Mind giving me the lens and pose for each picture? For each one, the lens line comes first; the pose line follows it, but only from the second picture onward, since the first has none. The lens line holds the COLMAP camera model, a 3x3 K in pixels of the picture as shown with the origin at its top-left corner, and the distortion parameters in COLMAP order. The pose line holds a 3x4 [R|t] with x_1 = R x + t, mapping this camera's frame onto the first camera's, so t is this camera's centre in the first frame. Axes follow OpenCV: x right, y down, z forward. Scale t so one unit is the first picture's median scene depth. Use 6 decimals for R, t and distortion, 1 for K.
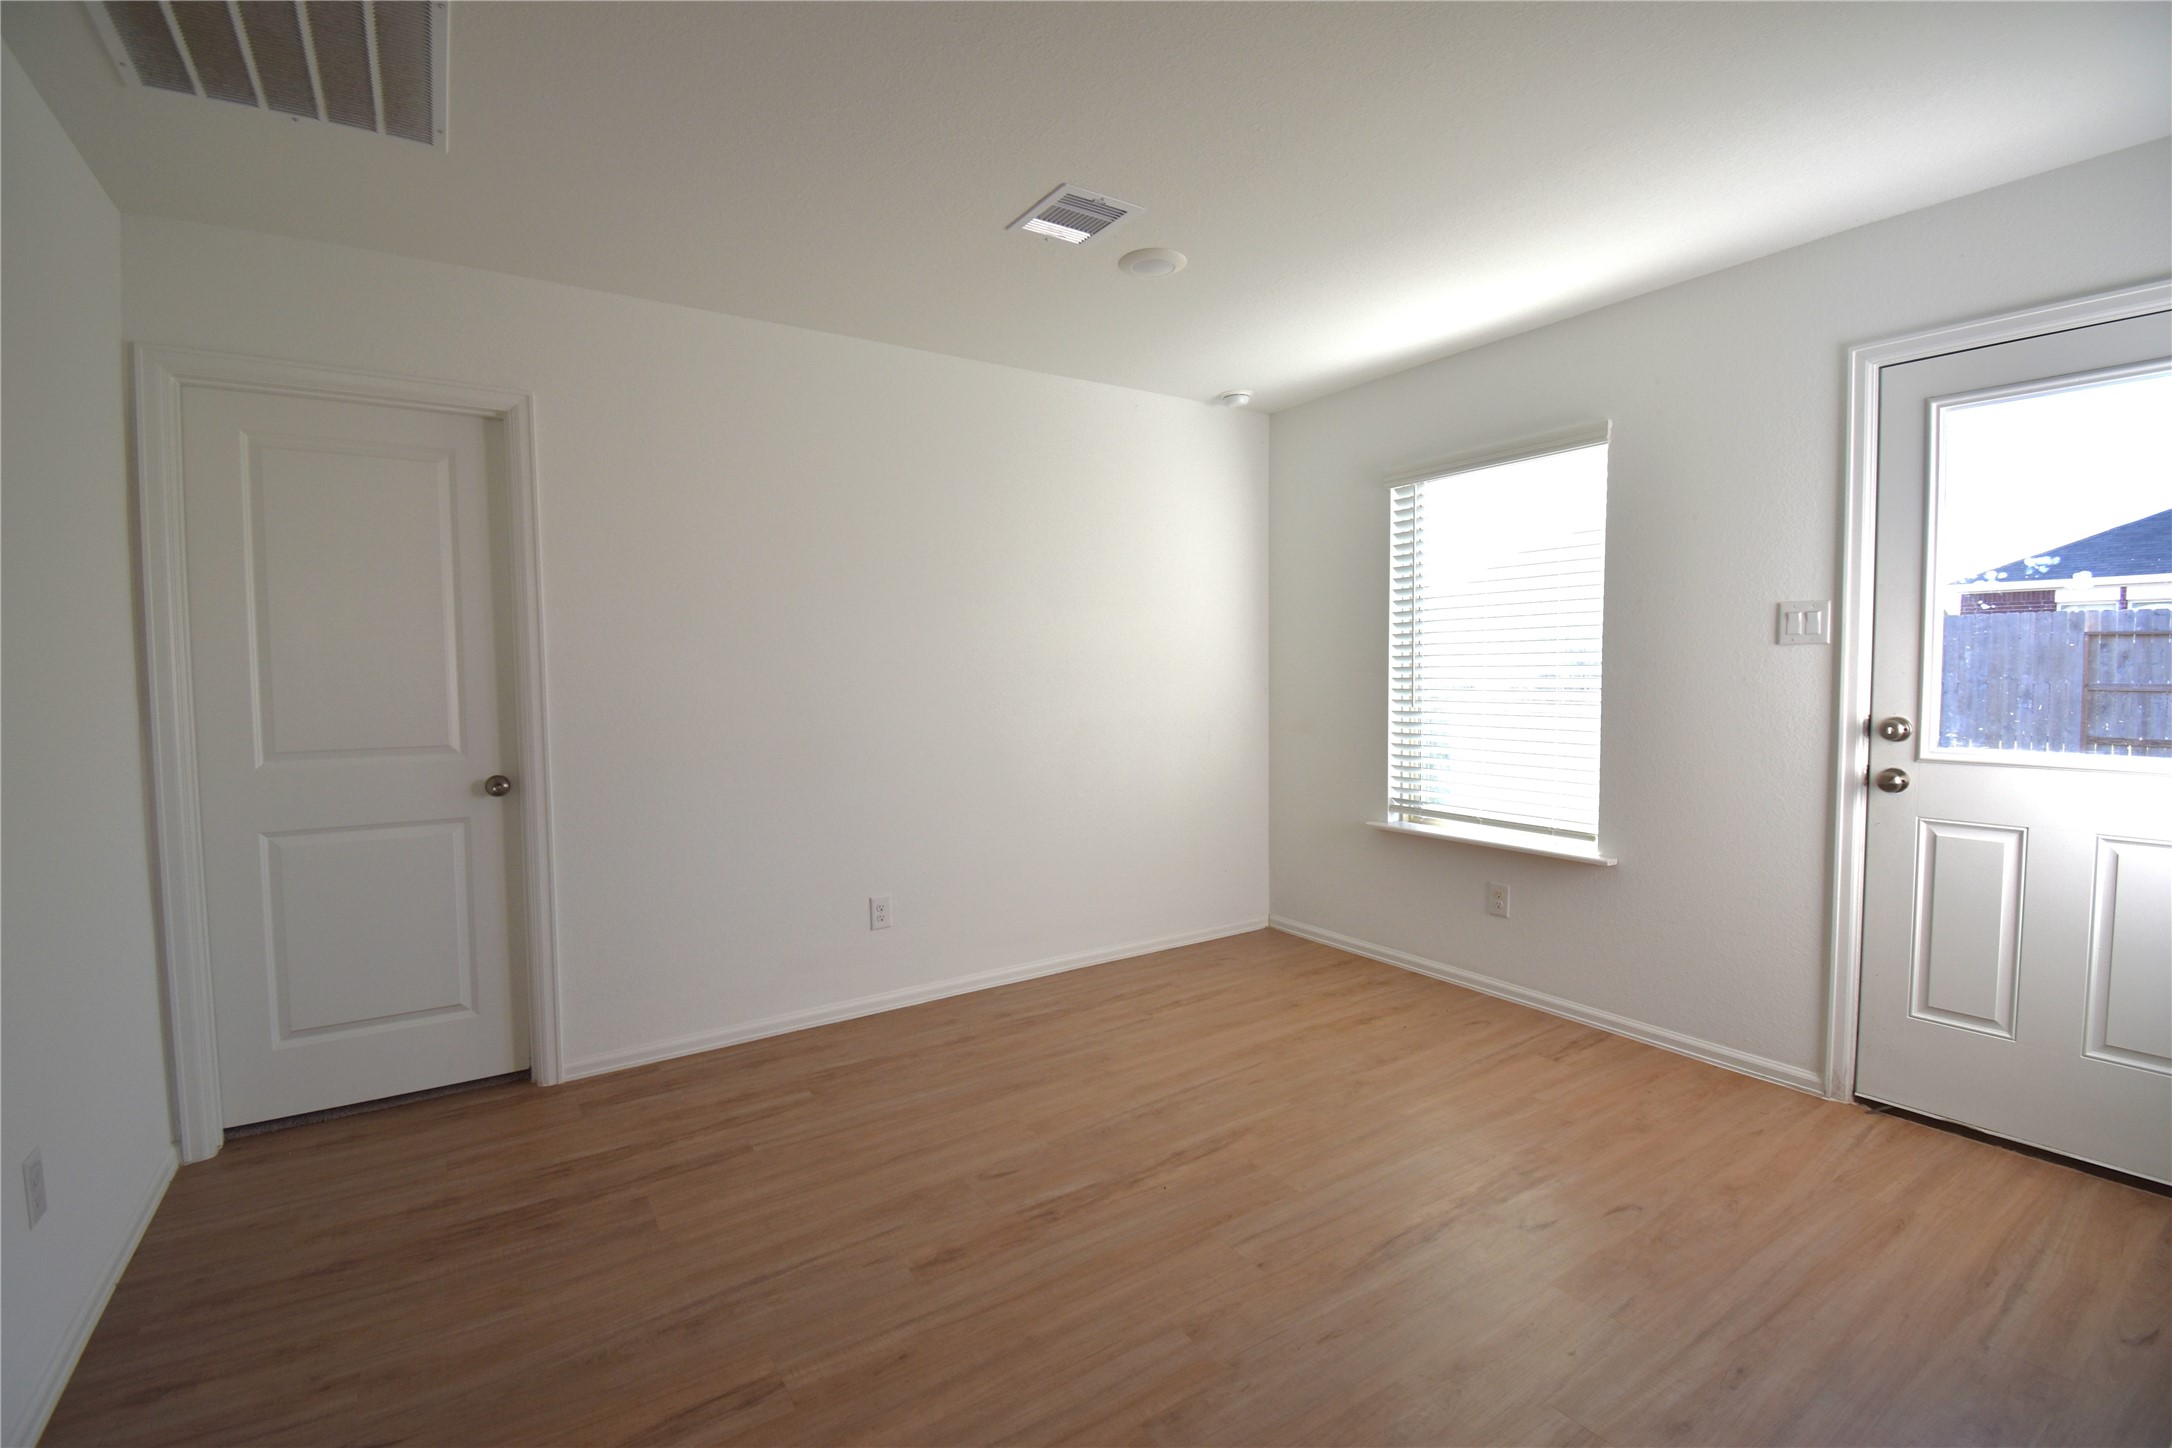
lens RADIAL K [[967.3, 0, 1134.0], [0, 967.3, 690.1], [0, 0, 1]] dist [0.004356, -0.016752]
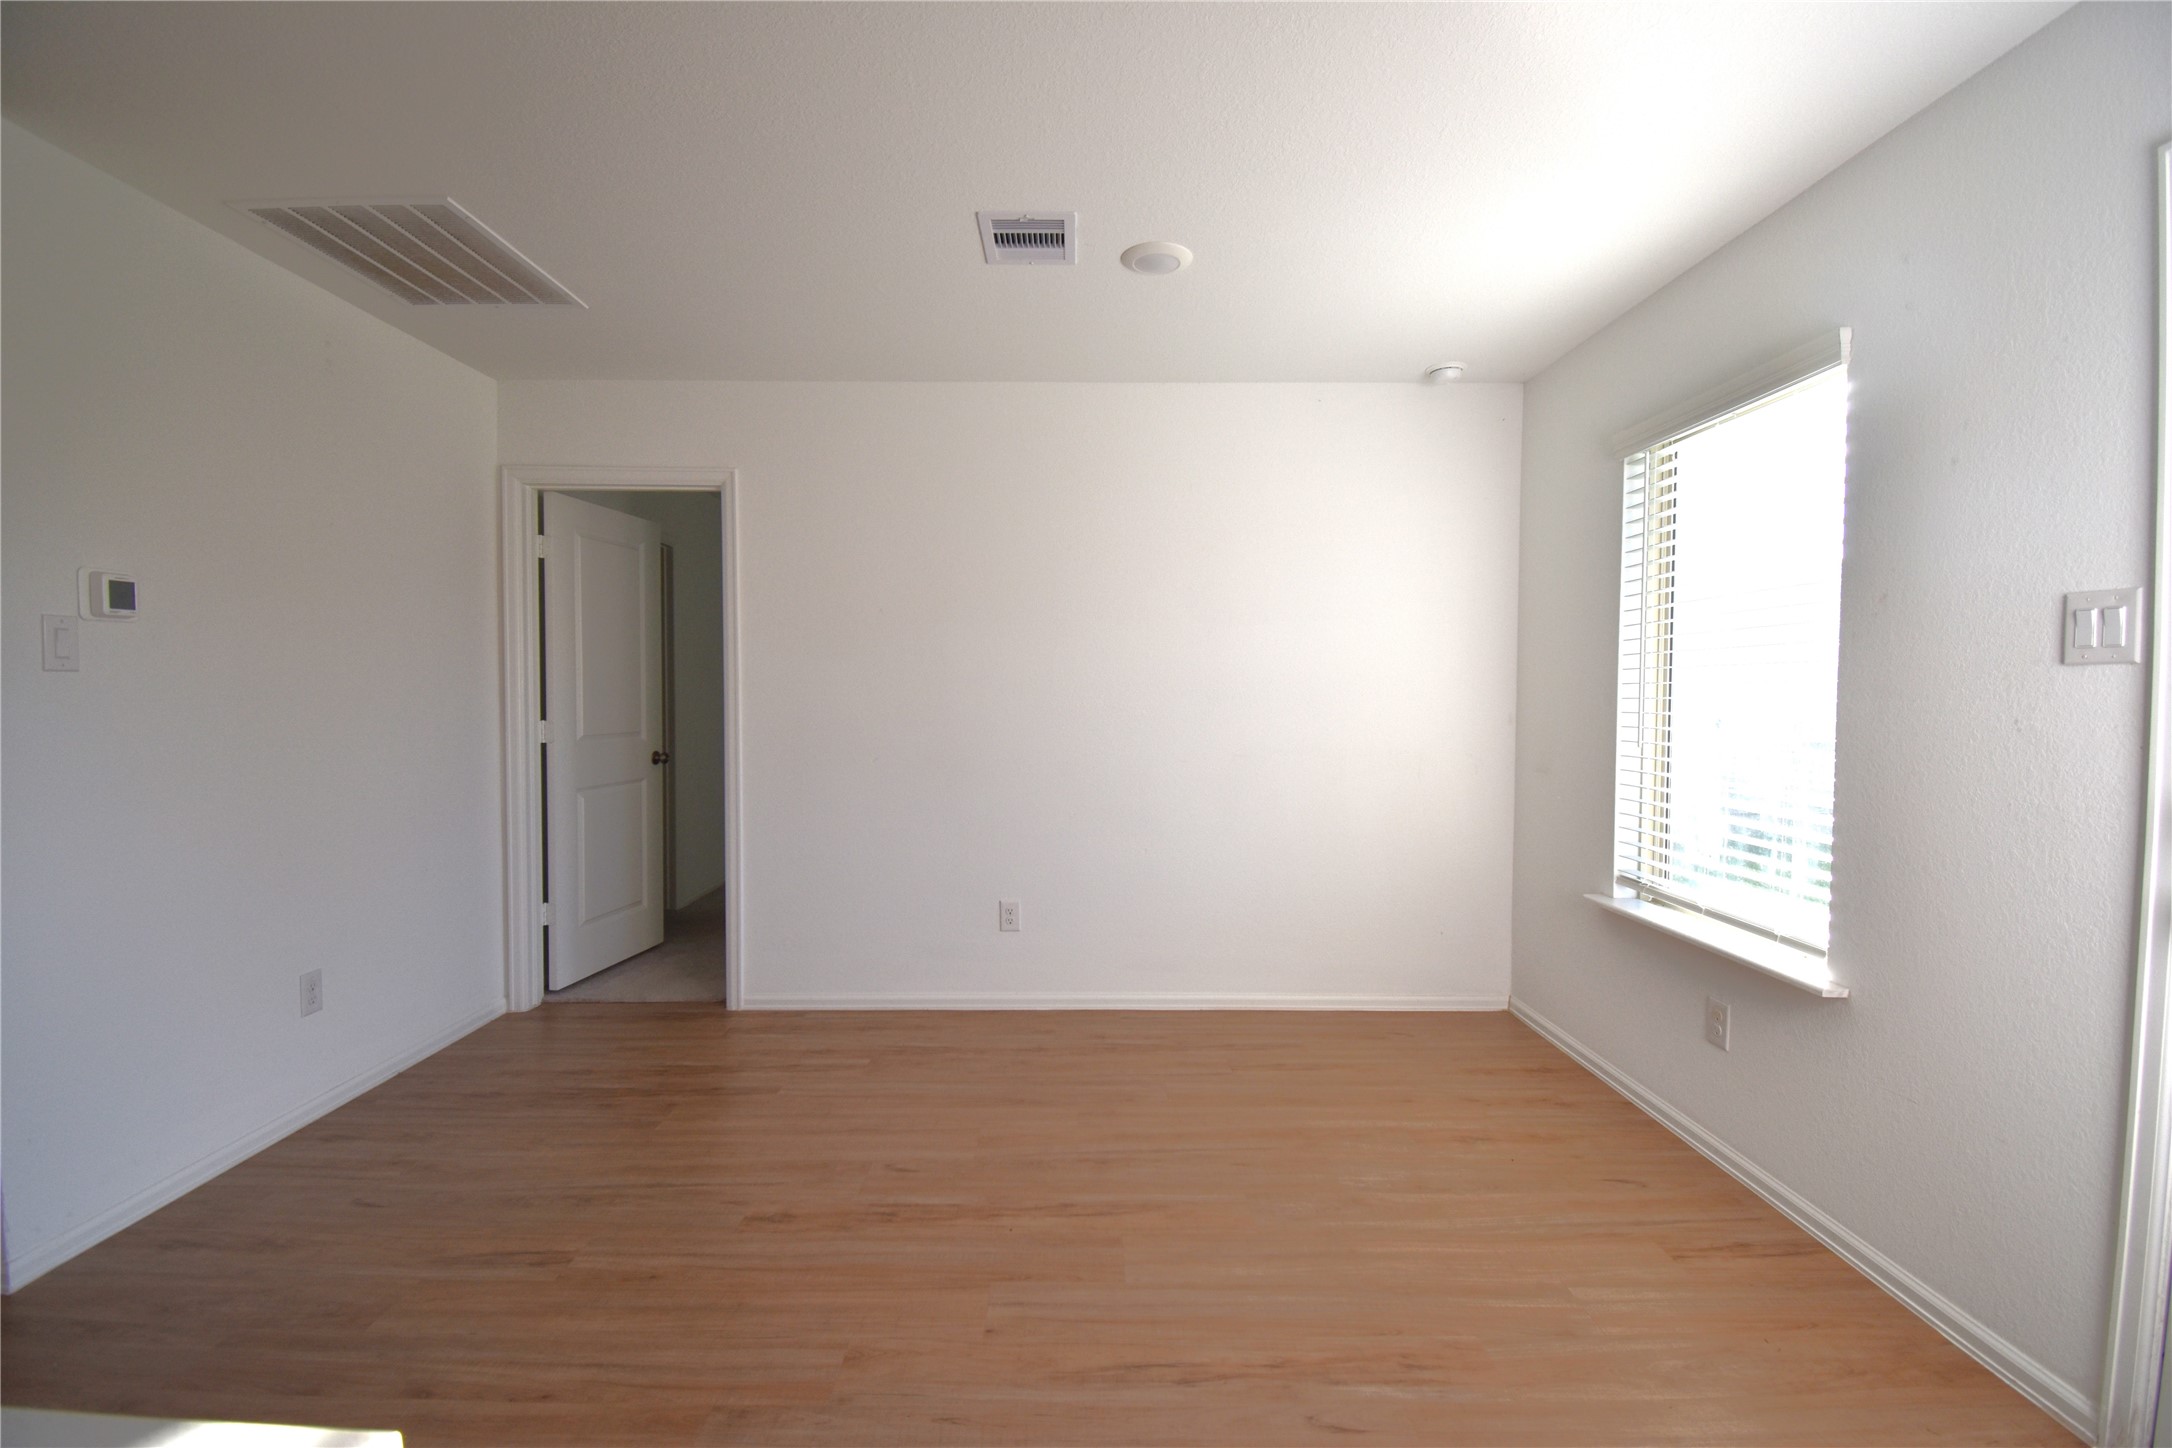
lens RADIAL K [[967.3, 0, 1032.9], [0, 967.3, 704.6], [0, 0, 1]] dist [0.004356, -0.016752]
pose [[0.828615, 0.022827, -0.559353, 0.454529], [-0.026955, 0.999636, 0.000865, -0.006416], [0.559169, 0.014361, 0.828929, 0.165773]]
